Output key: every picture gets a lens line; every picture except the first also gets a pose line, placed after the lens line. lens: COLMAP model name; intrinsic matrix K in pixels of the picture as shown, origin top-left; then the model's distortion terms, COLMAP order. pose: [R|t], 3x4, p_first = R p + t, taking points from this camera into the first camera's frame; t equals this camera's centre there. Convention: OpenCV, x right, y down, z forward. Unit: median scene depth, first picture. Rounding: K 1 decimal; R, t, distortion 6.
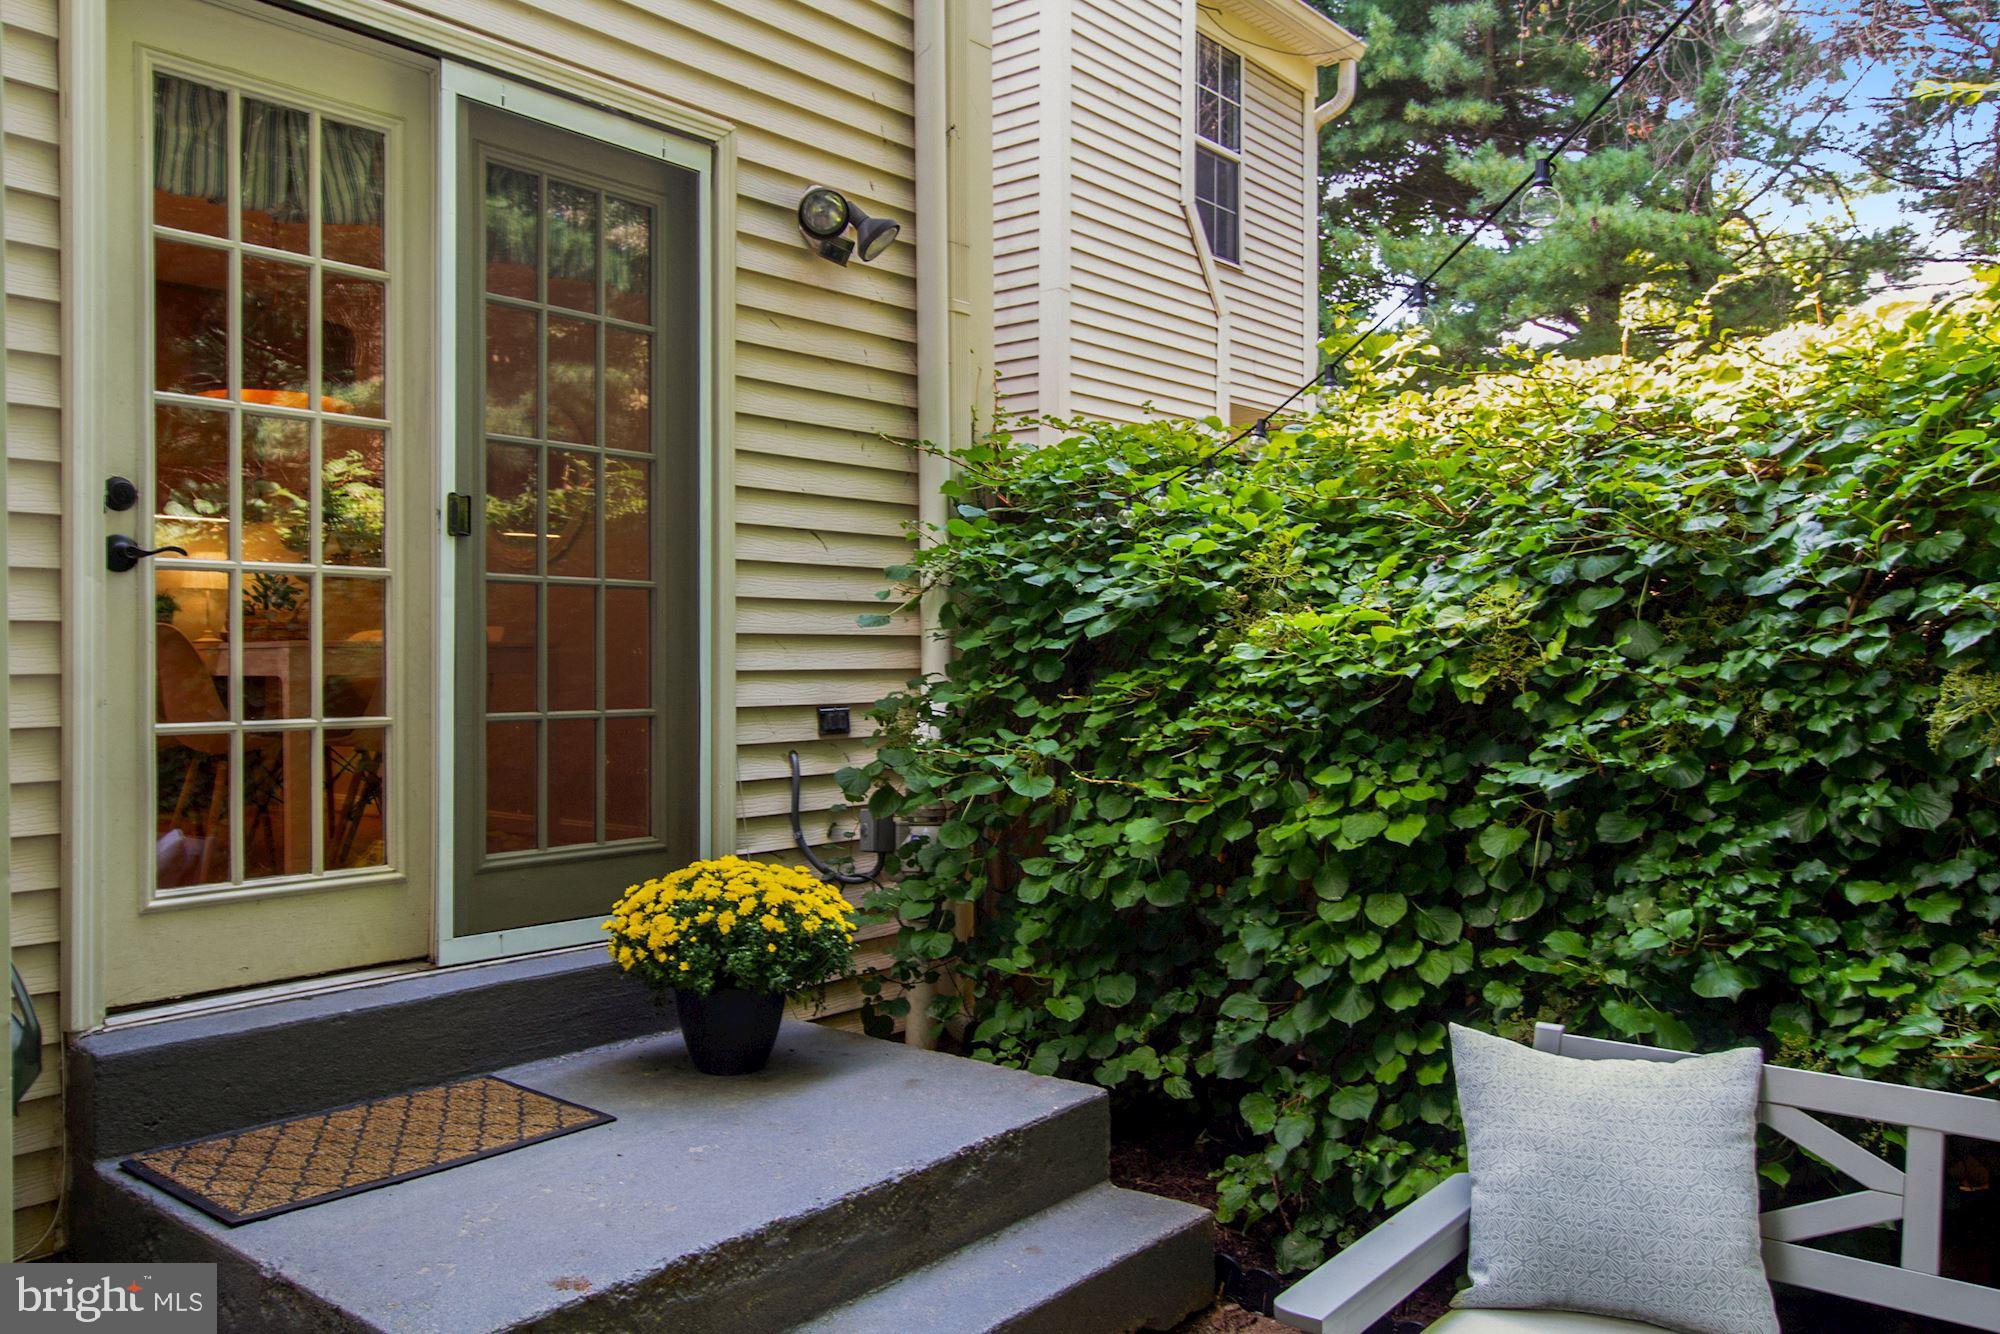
lens RADIAL K [[1556.2, 0, 981.3], [0, 1556.2, 636.3], [0, 0, 1]] dist [0.005280, 0.009696]
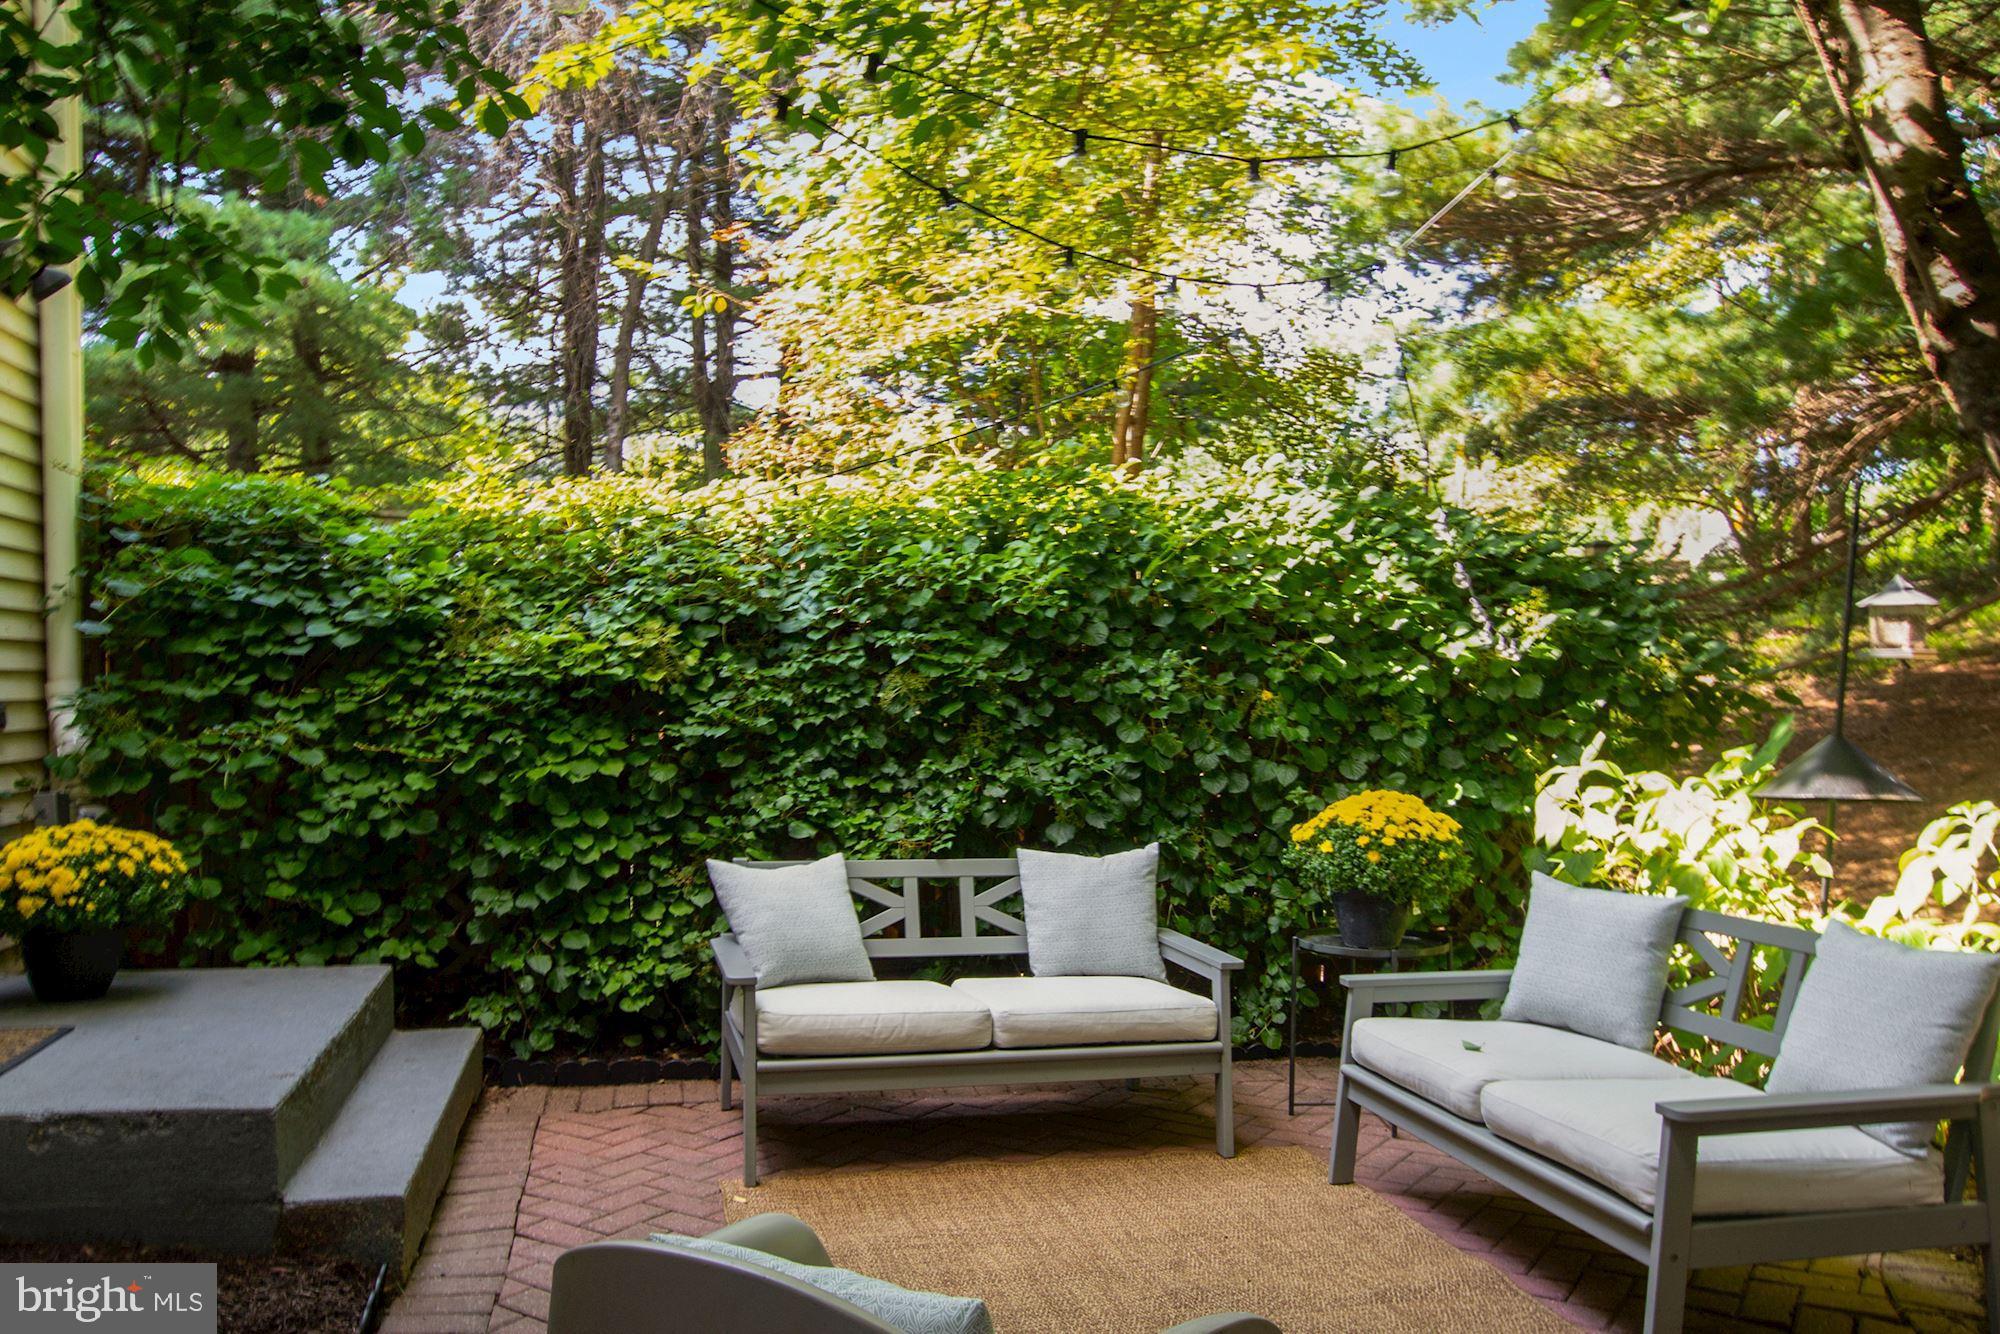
lens RADIAL K [[1576.1, 0, 1000.0], [0, 1576.1, 667.0], [0, 0, 1]] dist [-0.000100, 0.008545]
pose [[0.618496, 0.015413, 0.785637, -0.695477], [-0.018137, 0.999821, -0.005337, 0.016956], [-0.785579, -0.010948, 0.618665, -0.310554]]
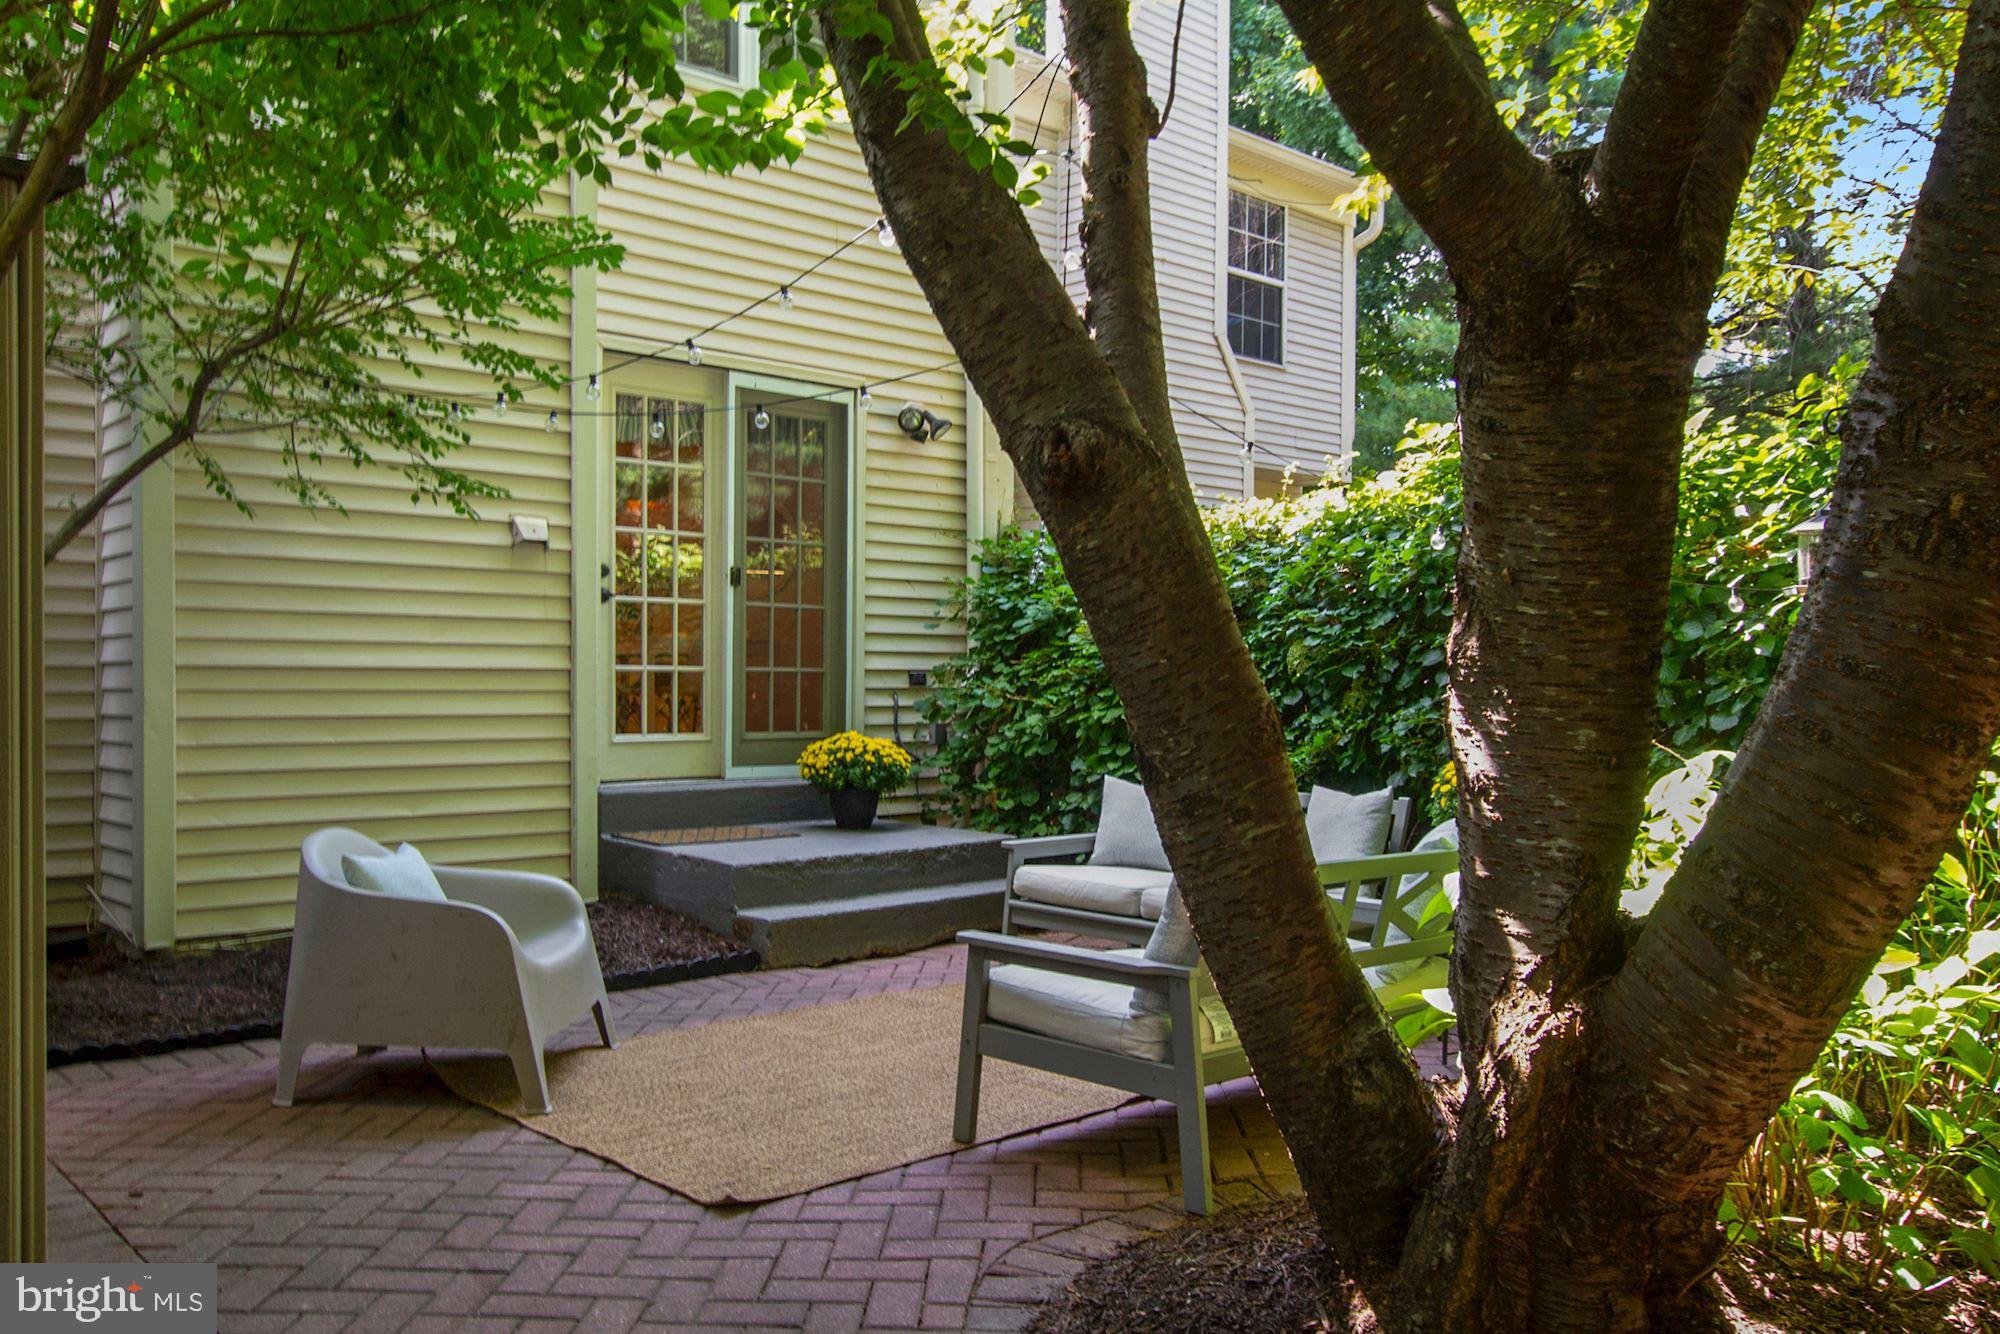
lens RADIAL K [[1576.1, 0, 1000.0], [0, 1576.1, 667.0], [0, 0, 1]] dist [-0.000100, 0.008545]
pose [[0.992039, 0.008721, -0.125627, 0.329548], [-0.007778, 0.999938, 0.008001, 0.031013], [0.125689, -0.006960, 0.992045, -1.208420]]
